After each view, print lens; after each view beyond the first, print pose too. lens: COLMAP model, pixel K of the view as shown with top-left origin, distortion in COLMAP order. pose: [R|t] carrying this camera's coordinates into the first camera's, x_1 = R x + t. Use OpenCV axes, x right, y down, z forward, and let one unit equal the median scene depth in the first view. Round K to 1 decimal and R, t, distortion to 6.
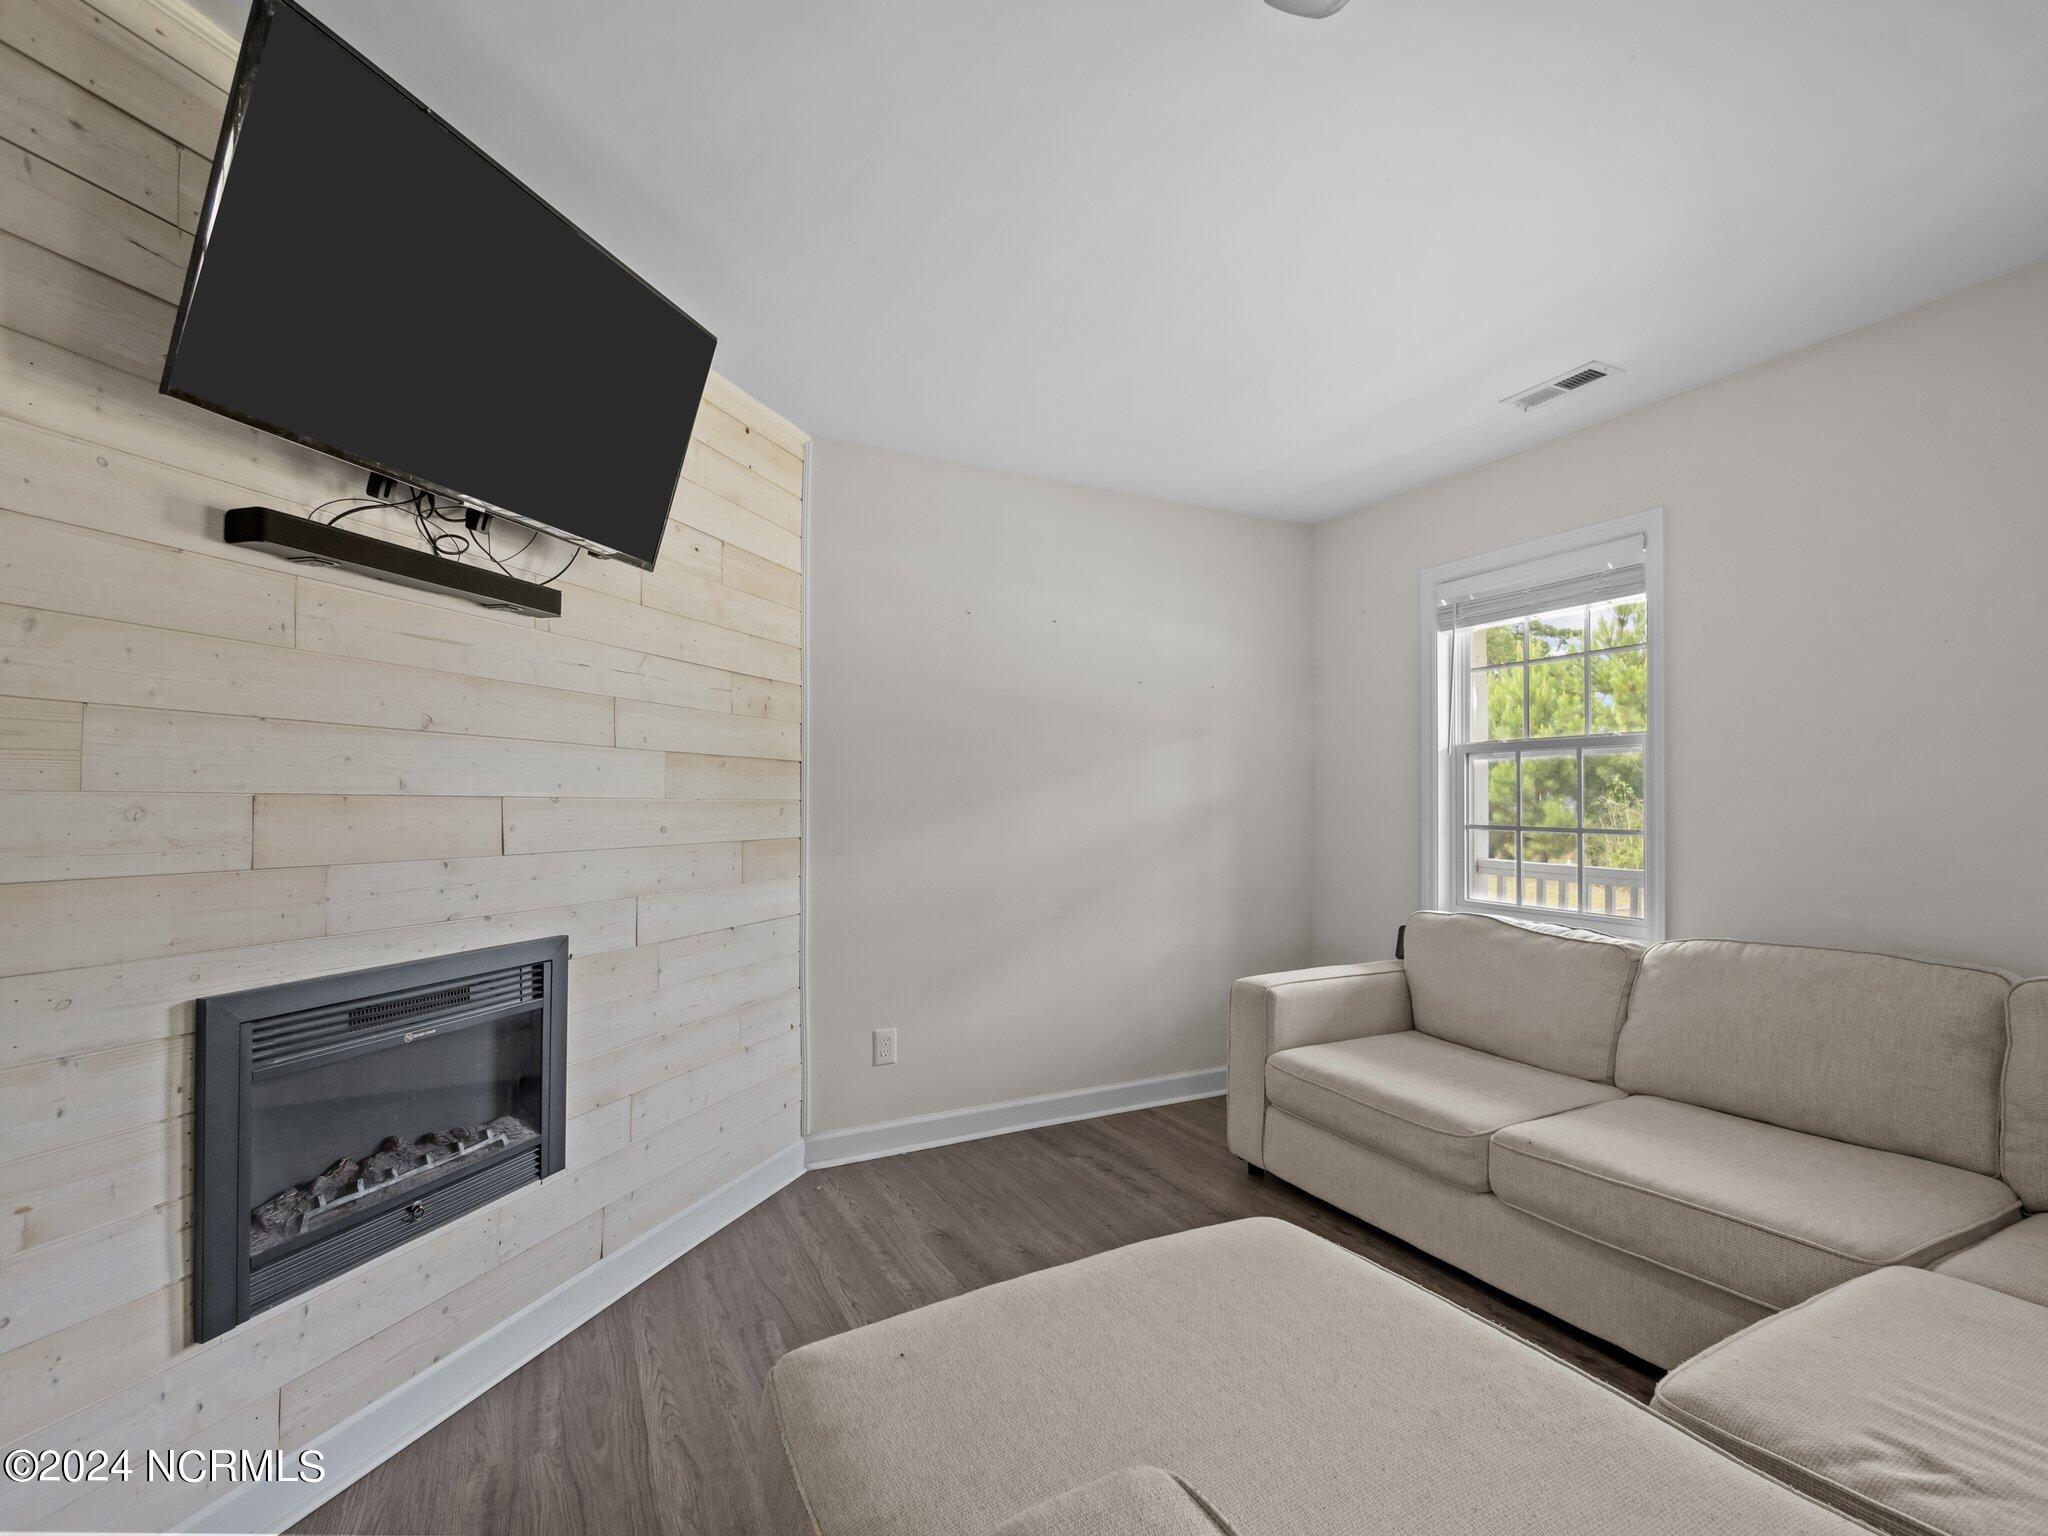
lens RADIAL K [[929.9, 0, 1032.3], [0, 929.9, 796.0], [0, 0, 1]] dist [0.000691, 0.000431]
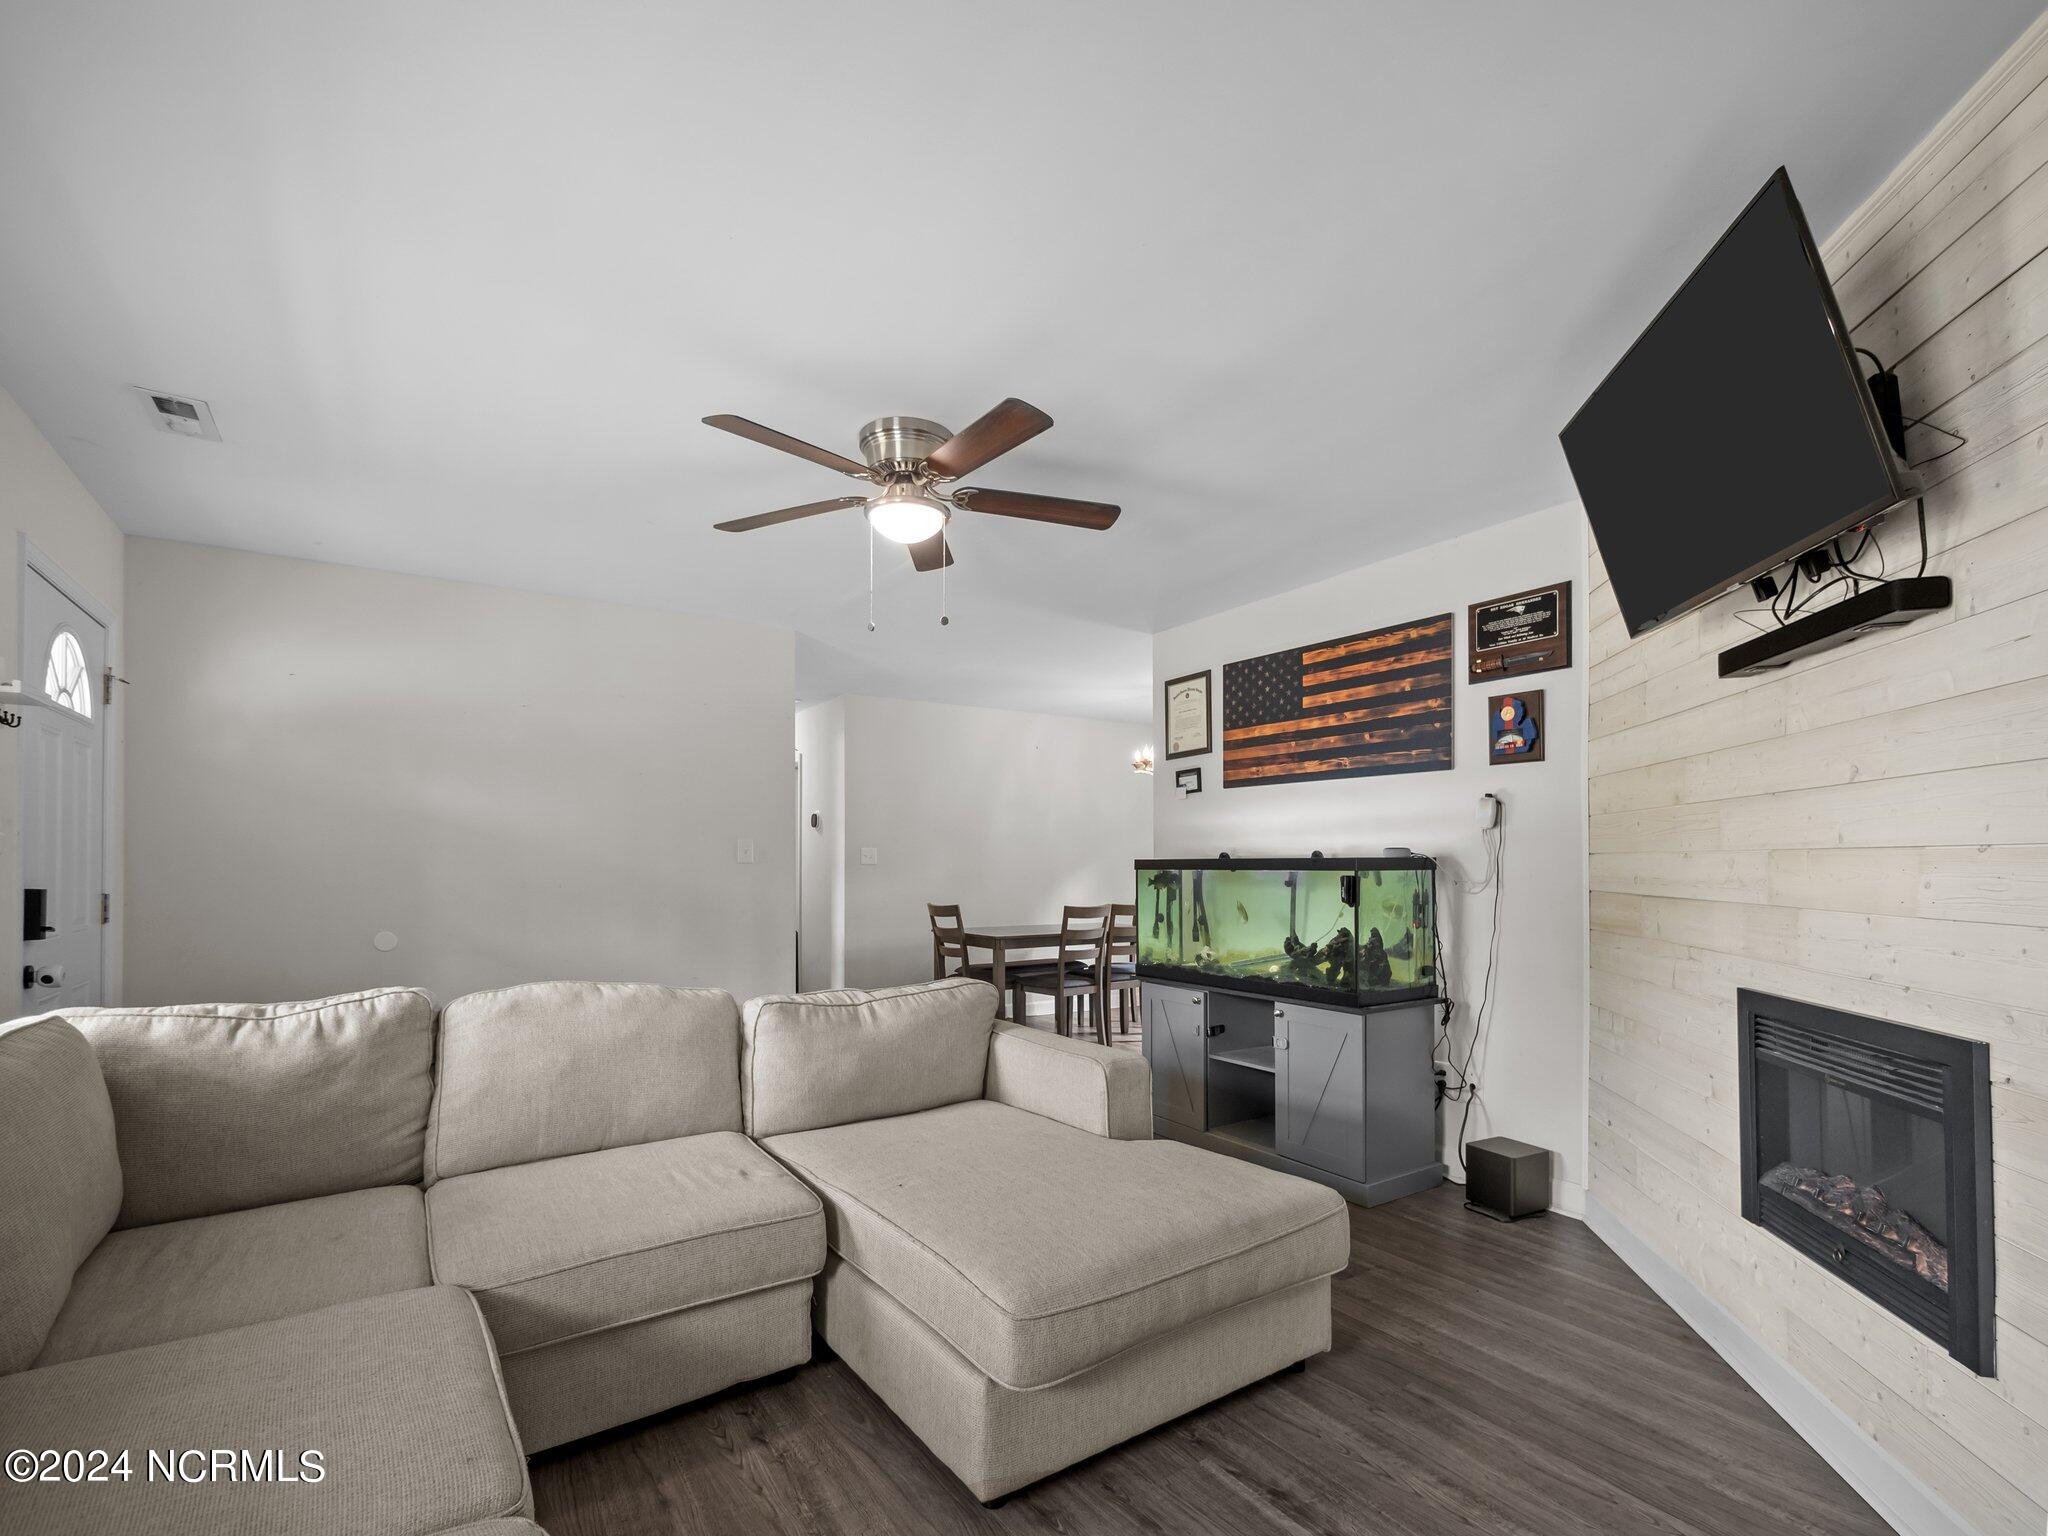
lens RADIAL K [[938.0, 0, 1058.3], [0, 938.0, 865.2], [0, 0, 1]] dist [0.000576, 0.000206]
pose [[-0.991342, 0.000435, -0.131303, 0.282916], [0.001565, 0.999963, -0.008507, 0.022381], [0.131295, -0.008639, -0.991306, 1.655342]]
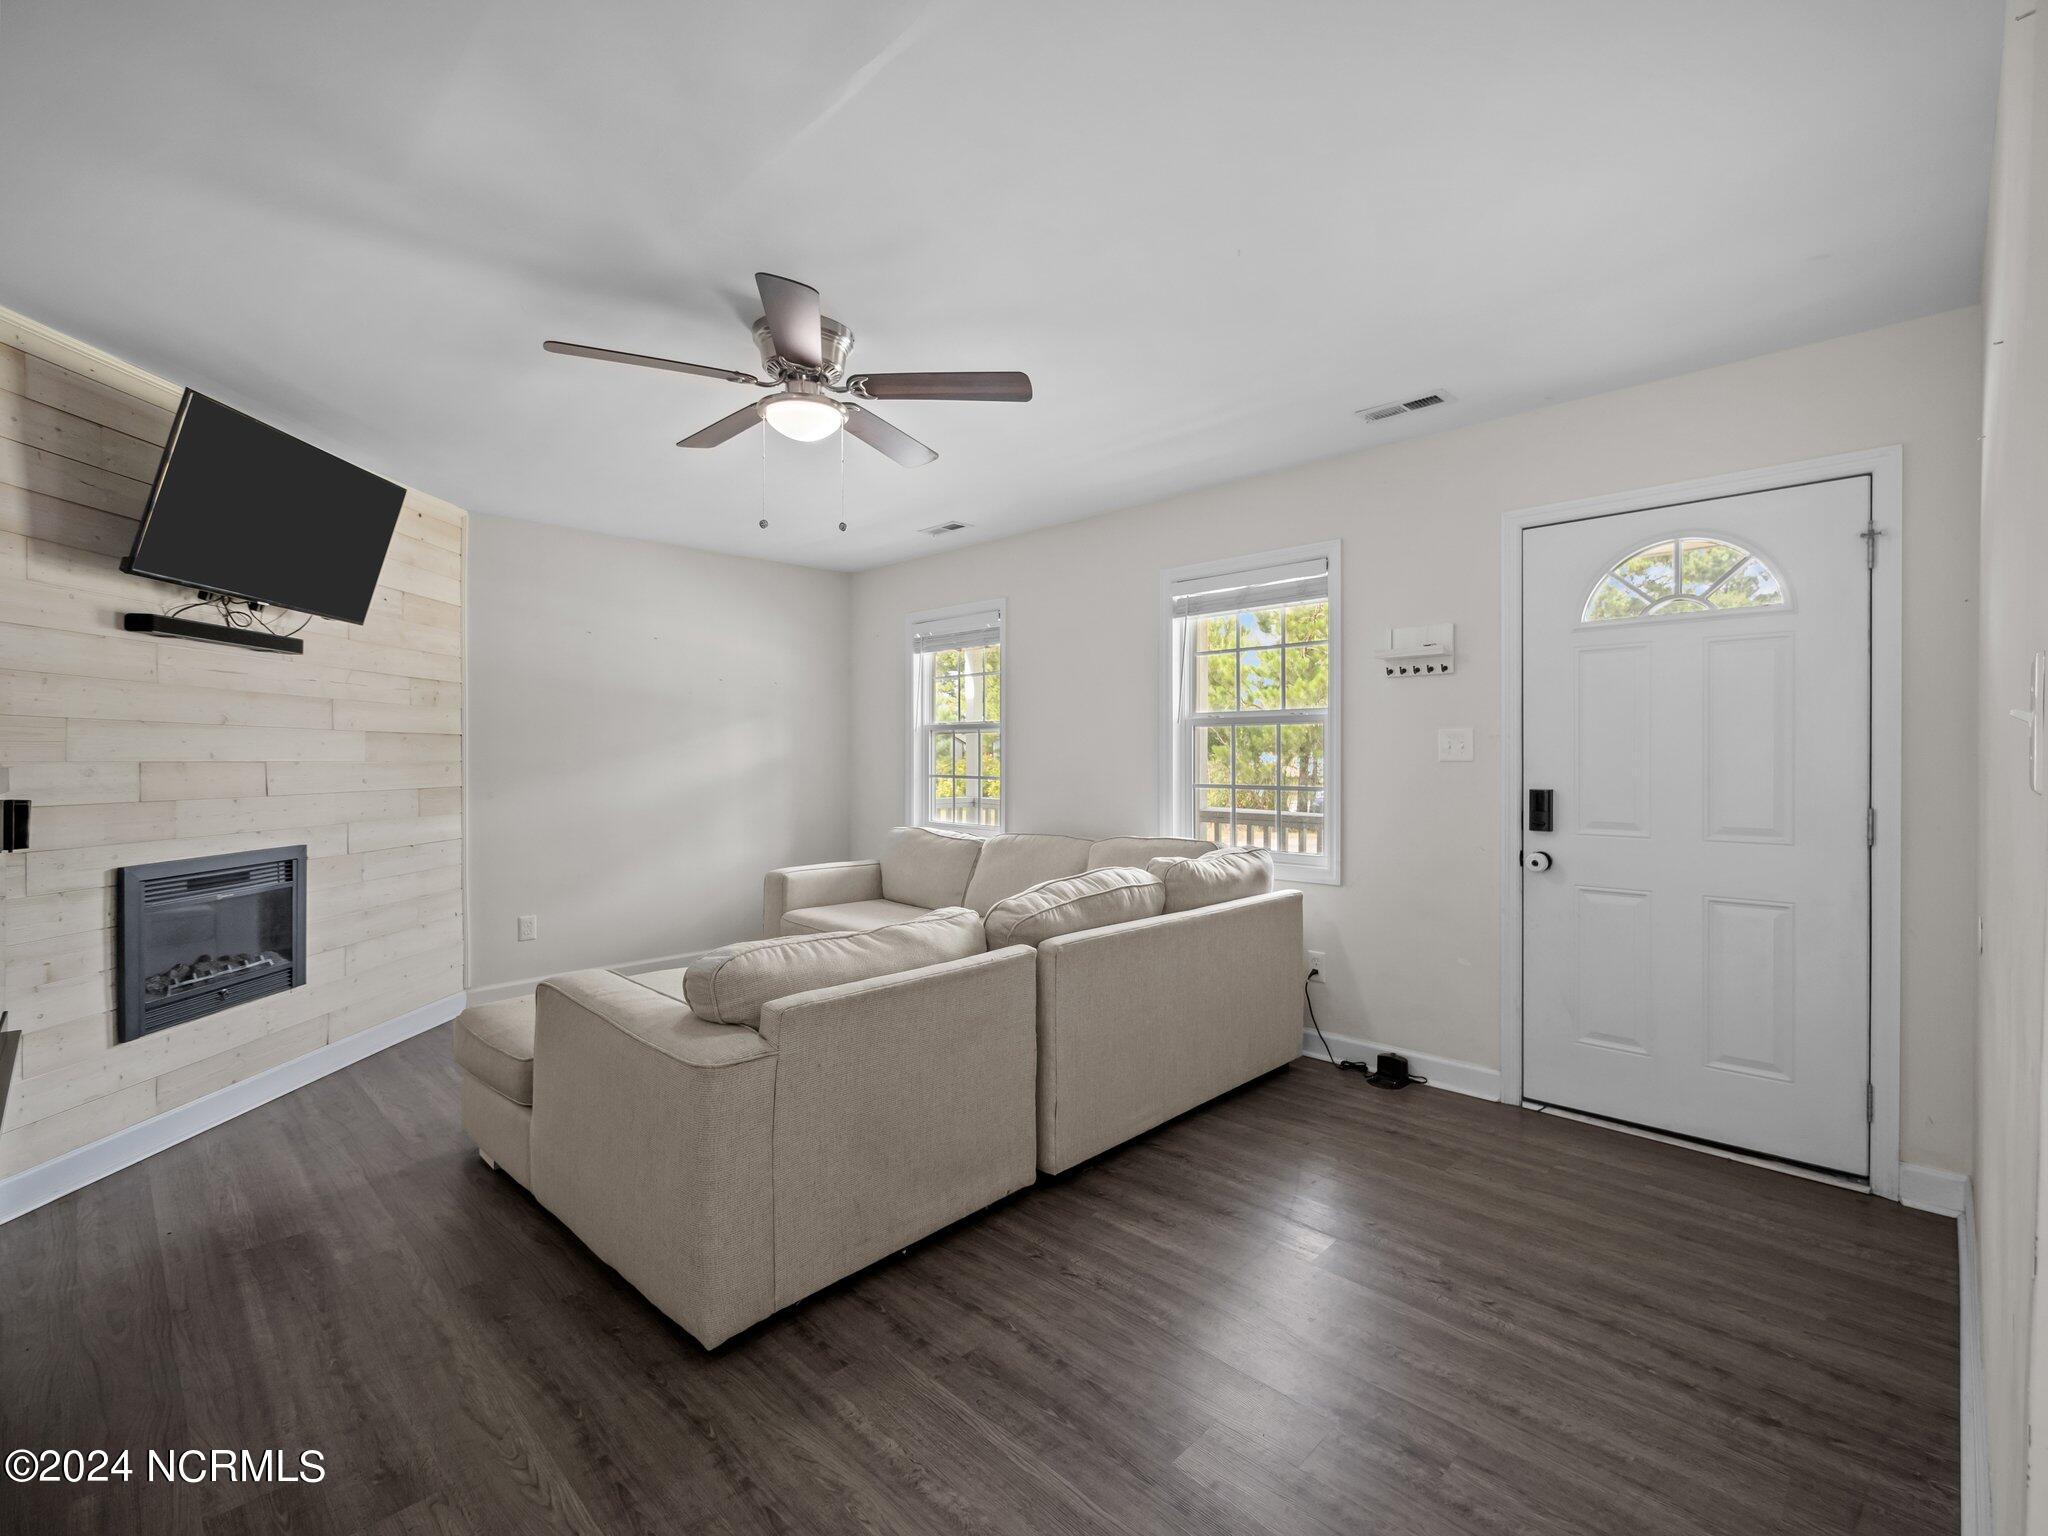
lens RADIAL K [[932.5, 0, 1024.2], [0, 932.5, 764.5], [0, 0, 1]] dist [0.000186, -0.000283]
pose [[0.952122, -0.003515, 0.305698, 0.219929], [-0.001611, 0.999862, 0.016517, -0.023636], [-0.305714, -0.016219, 0.951985, -1.008216]]
